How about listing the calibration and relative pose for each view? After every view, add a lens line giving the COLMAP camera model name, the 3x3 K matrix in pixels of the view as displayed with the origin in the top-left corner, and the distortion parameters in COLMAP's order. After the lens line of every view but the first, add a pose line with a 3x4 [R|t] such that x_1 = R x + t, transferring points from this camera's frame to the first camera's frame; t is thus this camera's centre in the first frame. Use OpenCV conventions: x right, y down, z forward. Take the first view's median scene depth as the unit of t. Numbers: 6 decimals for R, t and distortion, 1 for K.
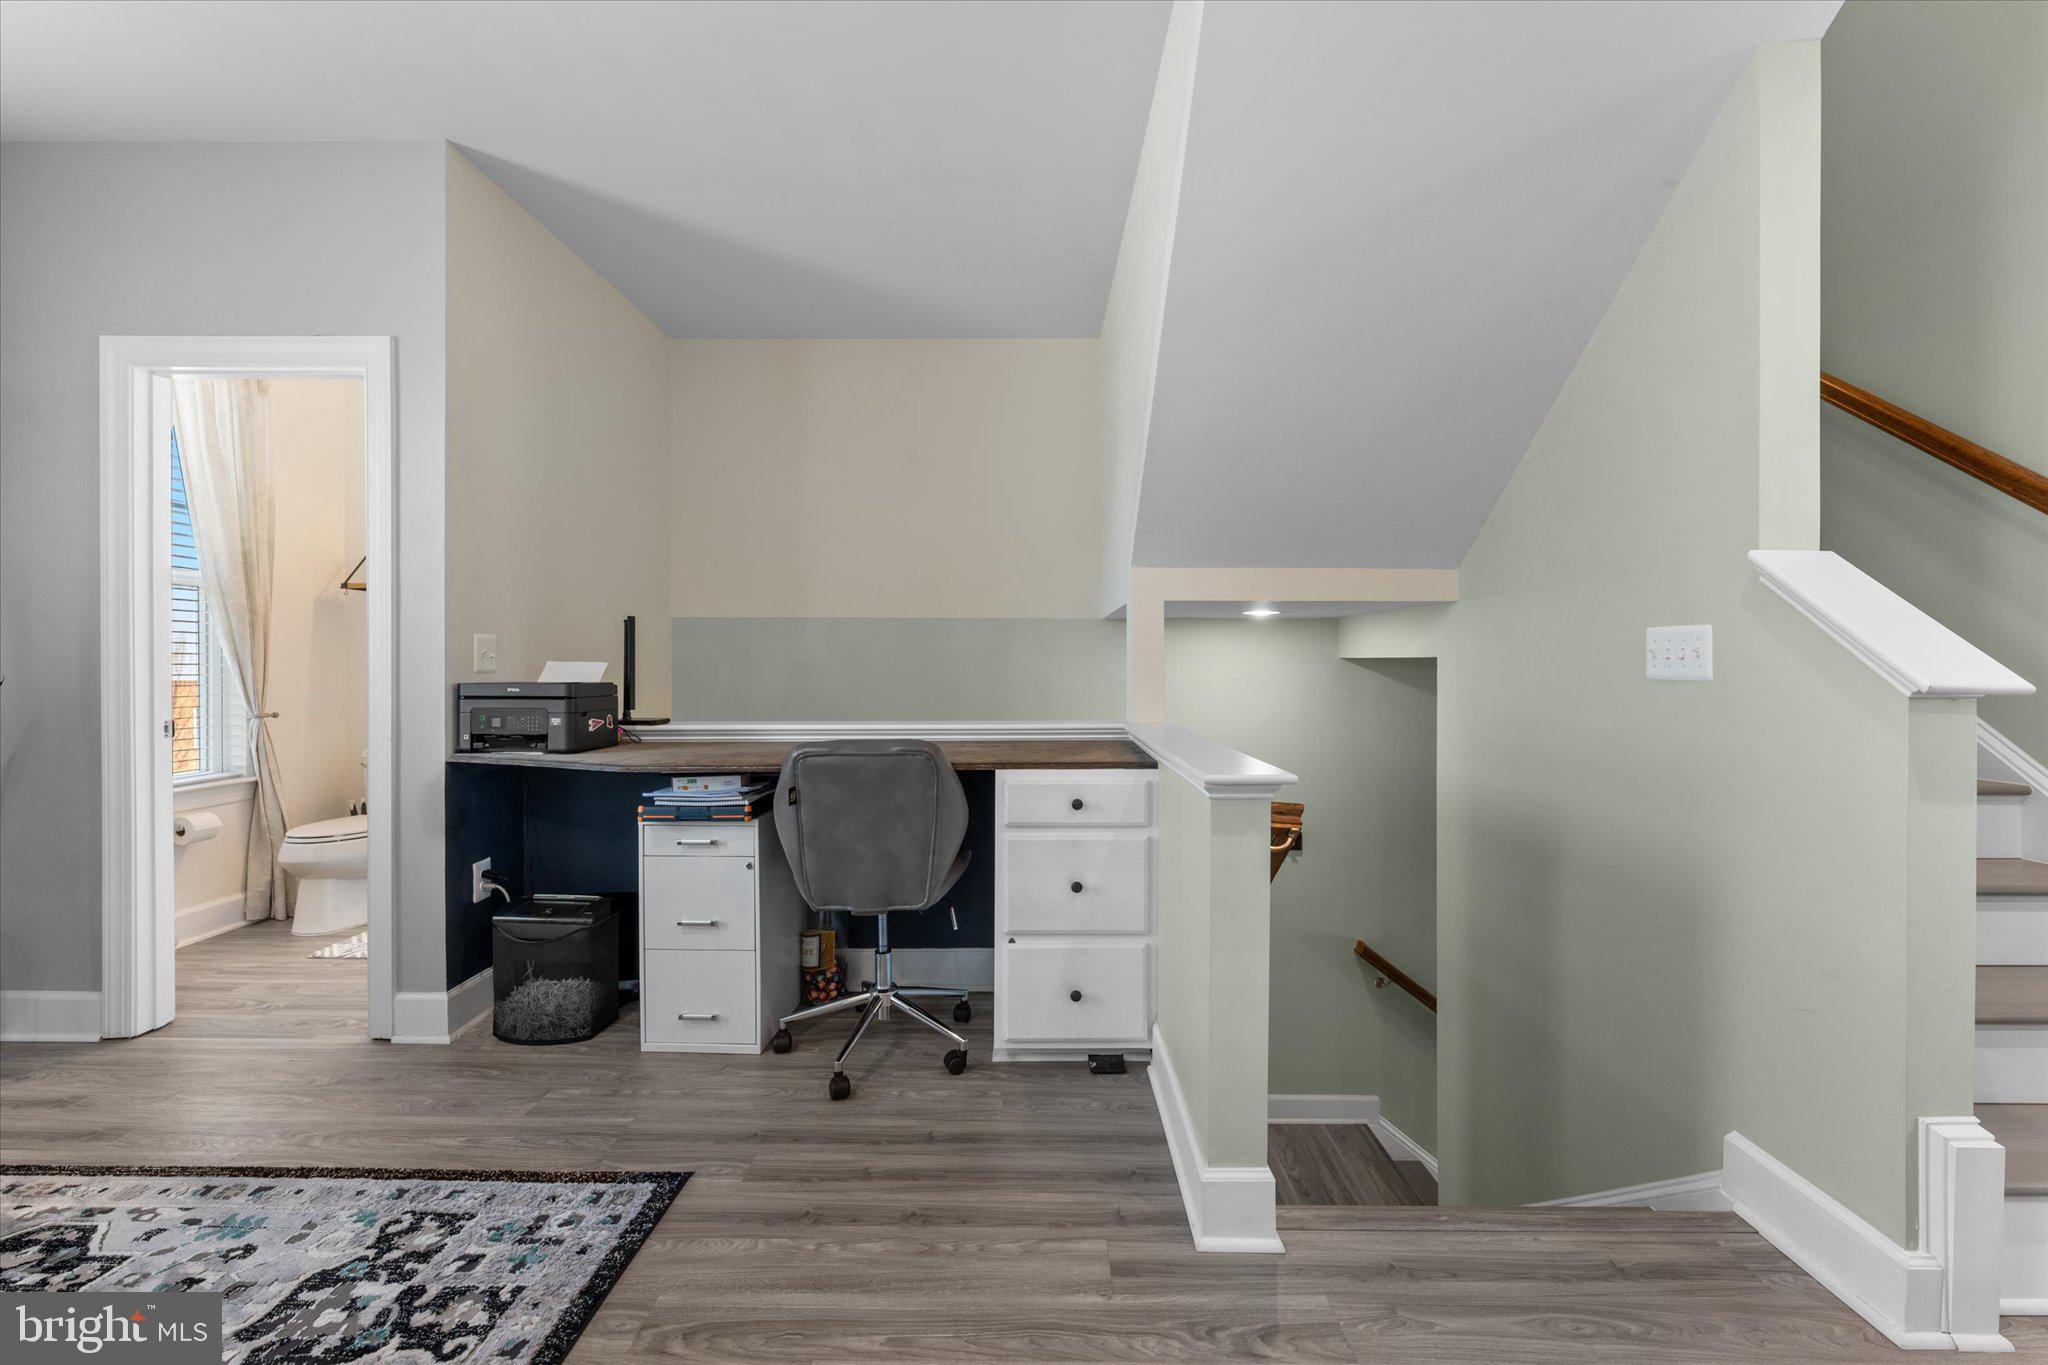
lens RADIAL K [[847.7, 0, 1024.0], [0, 847.7, 682.5], [0, 0, 1]] dist [-0.002858, -0.000258]
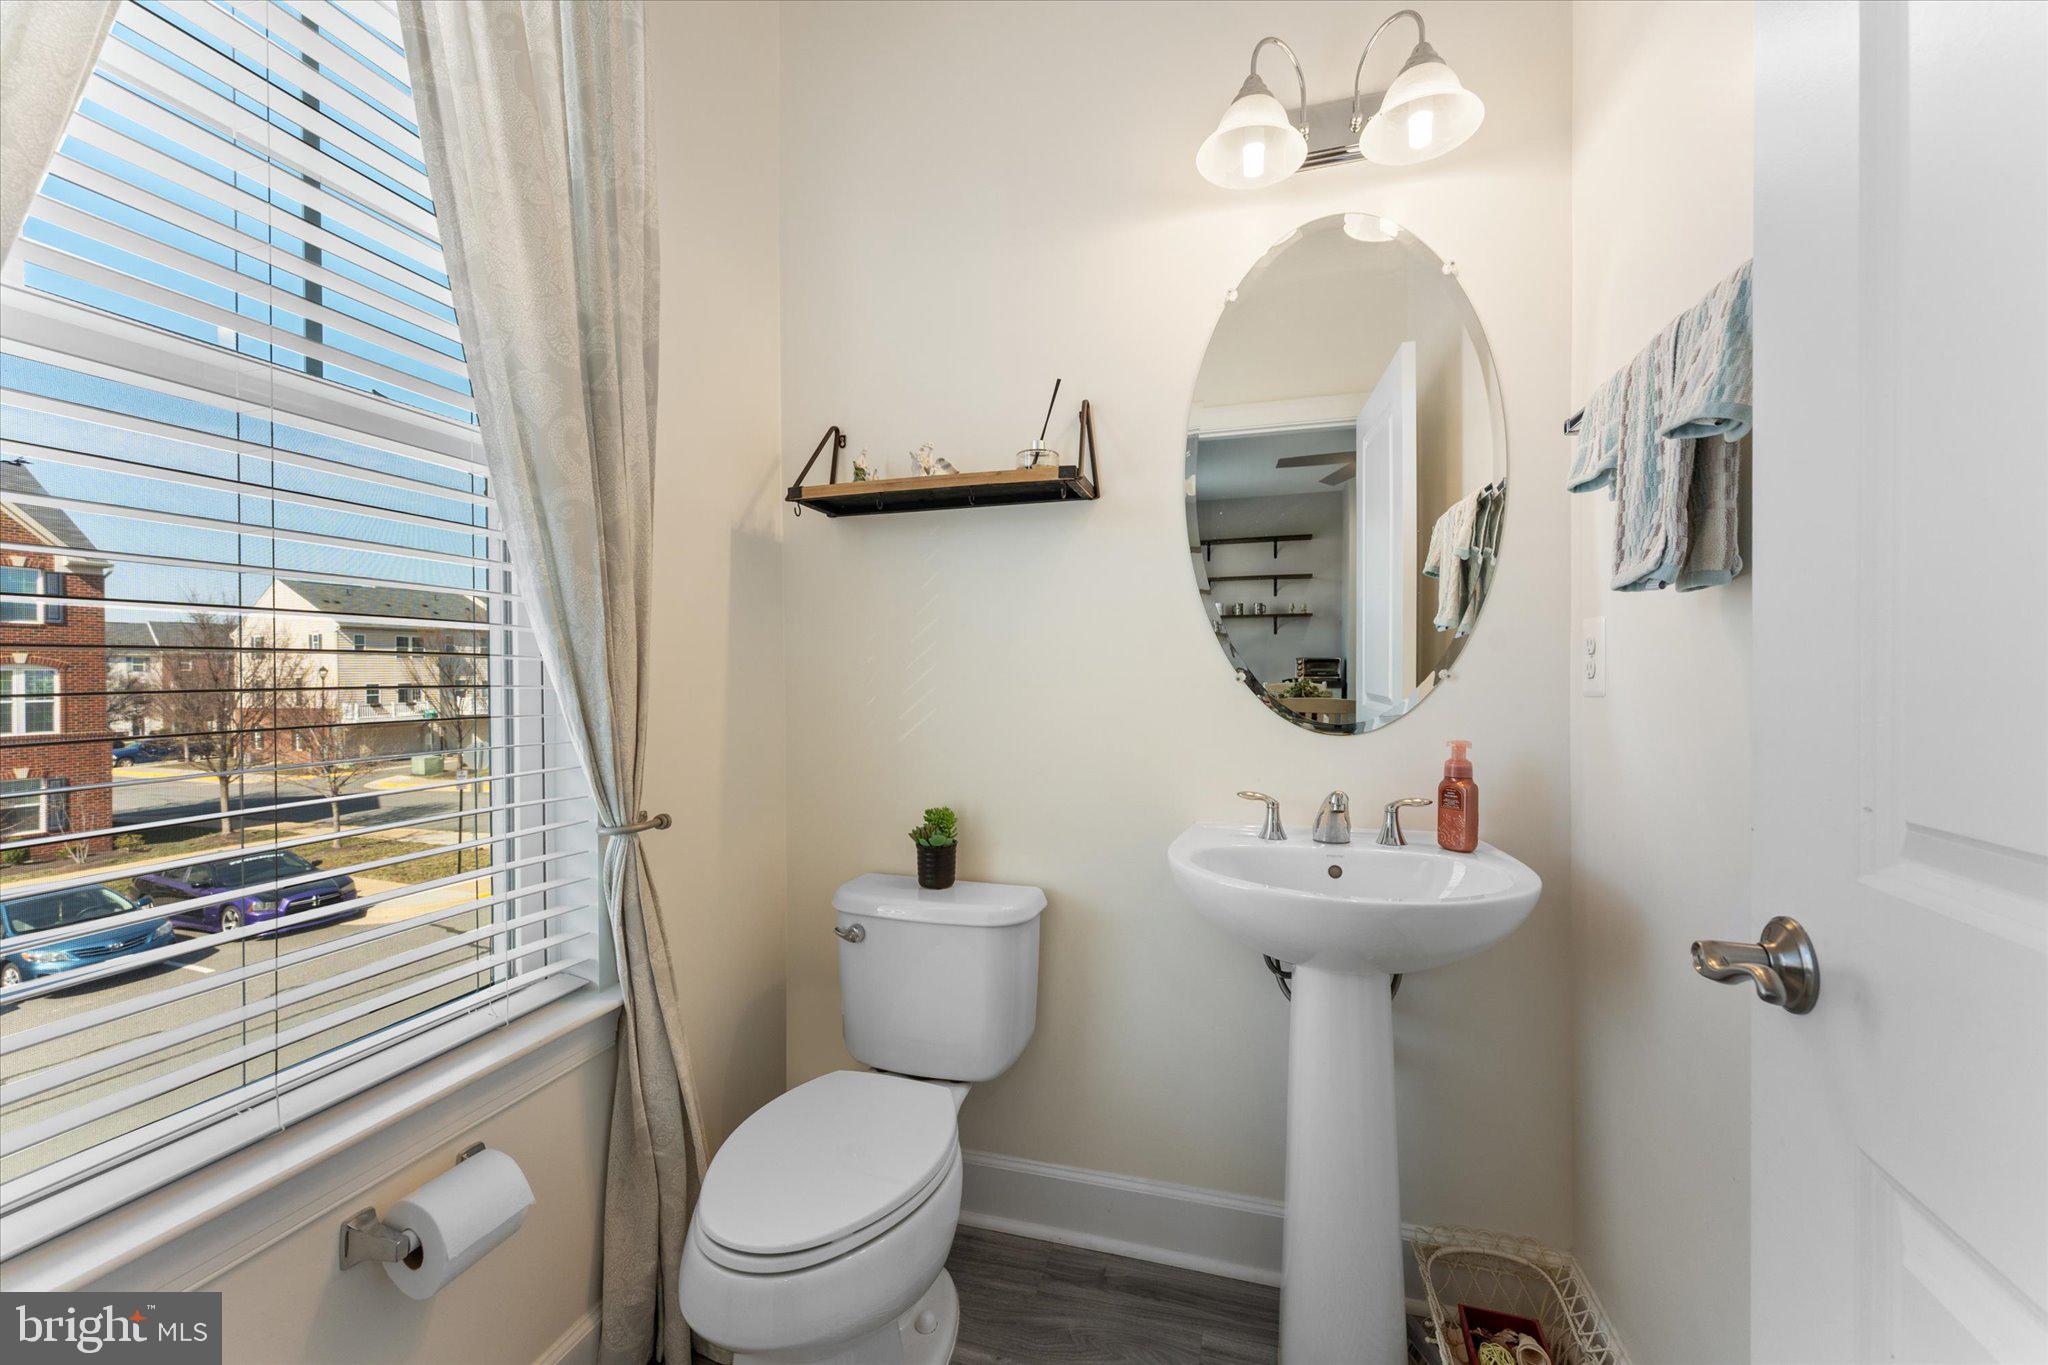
lens RADIAL K [[816.6, 0, 1024.0], [0, 816.6, 682.5], [0, 0, 1]] dist [-0.000544, -0.000026]
pose [[0.959620, -0.008982, -0.281155, -0.645588], [0.008250, 0.999959, -0.003785, -0.019075], [0.281177, 0.001312, 0.959655, 0.715558]]
